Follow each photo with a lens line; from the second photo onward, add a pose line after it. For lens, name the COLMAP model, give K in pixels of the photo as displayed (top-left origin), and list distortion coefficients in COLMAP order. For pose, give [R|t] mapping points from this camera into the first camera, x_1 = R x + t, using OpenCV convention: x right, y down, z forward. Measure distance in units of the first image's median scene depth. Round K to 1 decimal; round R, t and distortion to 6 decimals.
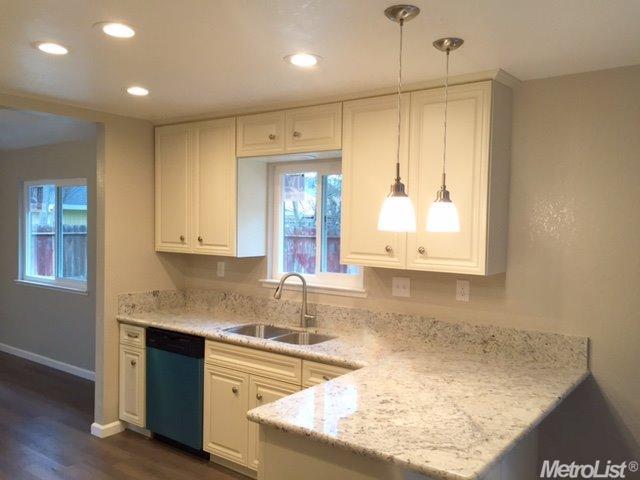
lens RADIAL K [[551.8, 0, 320.0], [0, 551.8, 240.0], [0, 0, 1]] dist [0.062780, -0.118765]
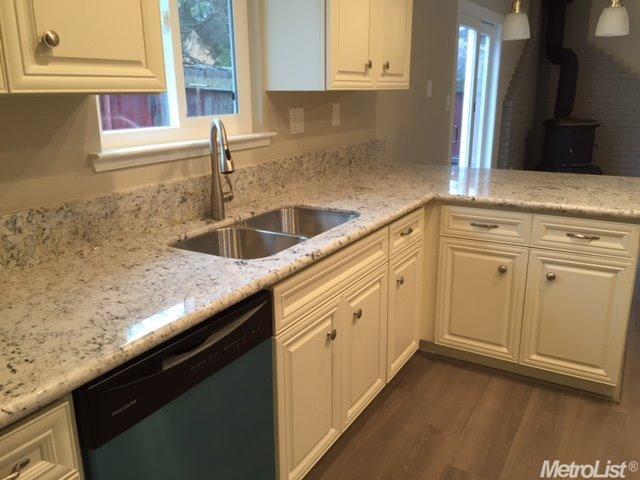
lens RADIAL K [[551.8, 0, 320.0], [0, 551.8, 240.0], [0, 0, 1]] dist [0.062780, -0.118765]
pose [[-0.090710, -0.287888, 0.953358, -0.660237], [0.037128, 0.955662, 0.292116, 0.022578], [-0.995185, 0.061894, -0.076000, 1.081772]]
